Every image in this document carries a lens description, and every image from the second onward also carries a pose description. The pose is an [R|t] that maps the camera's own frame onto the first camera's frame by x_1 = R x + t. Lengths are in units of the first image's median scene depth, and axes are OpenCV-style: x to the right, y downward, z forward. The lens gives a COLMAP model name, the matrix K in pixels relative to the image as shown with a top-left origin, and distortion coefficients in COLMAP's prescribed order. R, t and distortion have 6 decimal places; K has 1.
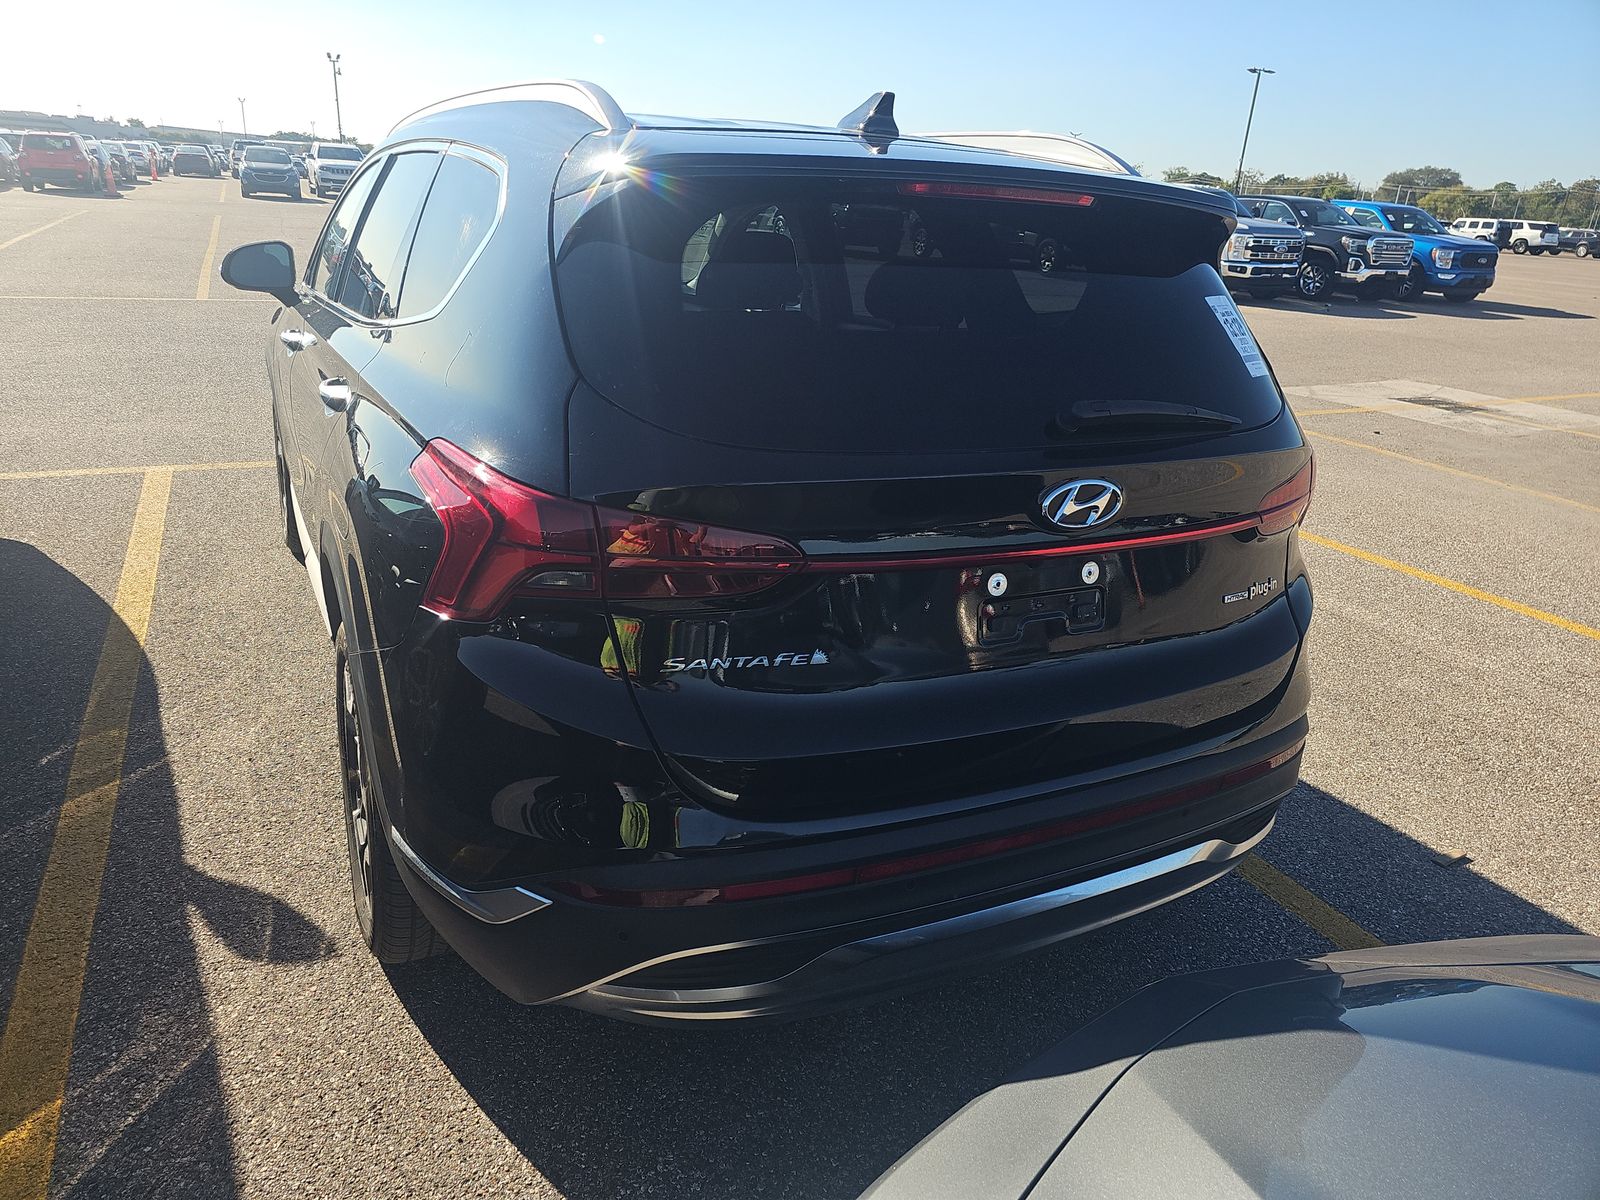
lens RADIAL K [[1087.1, 0, 801.3], [0, 1087.1, 603.8], [0, 0, 1]] dist [0.022500, -0.027298]
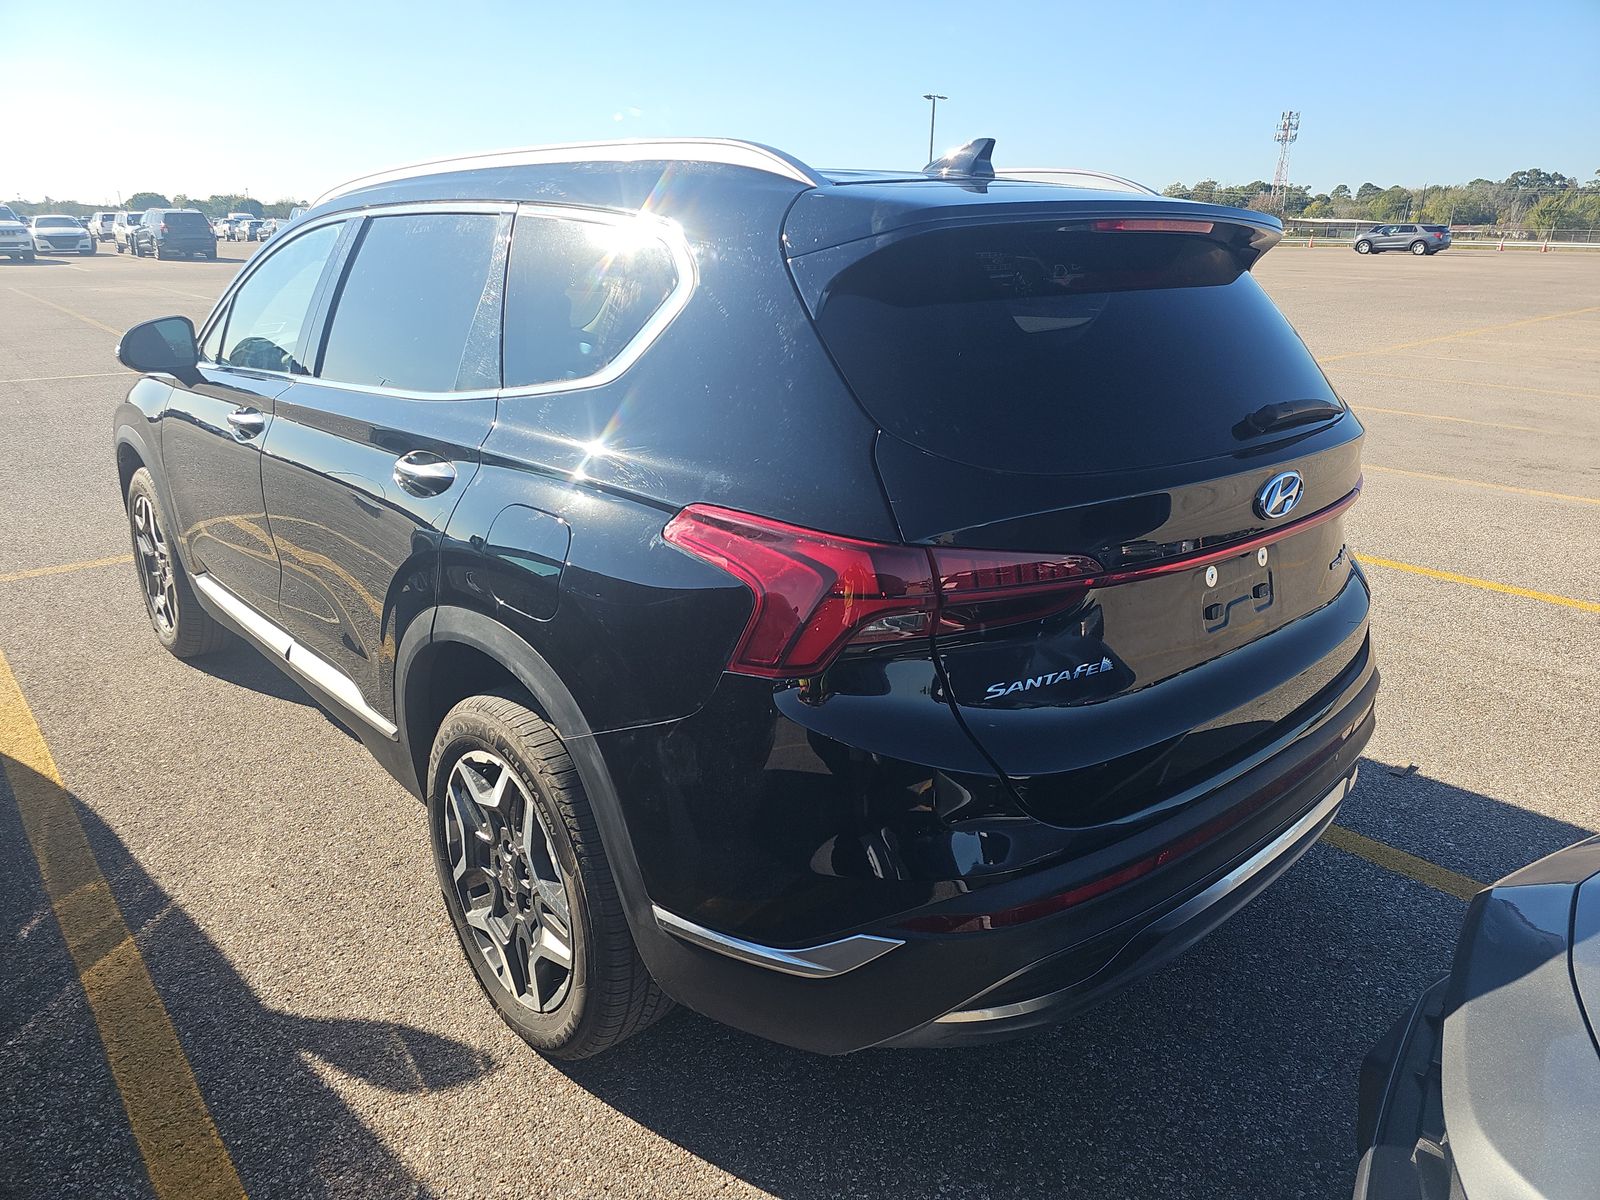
lens RADIAL K [[1087.1, 0, 785.7], [0, 1087.1, 604.4], [0, 0, 1]] dist [0.022500, -0.027298]
pose [[0.962253, -0.133084, 0.237398, -0.330458], [0.138182, 0.990395, -0.004889, -0.029250], [-0.234467, 0.037509, 0.971400, 0.018263]]
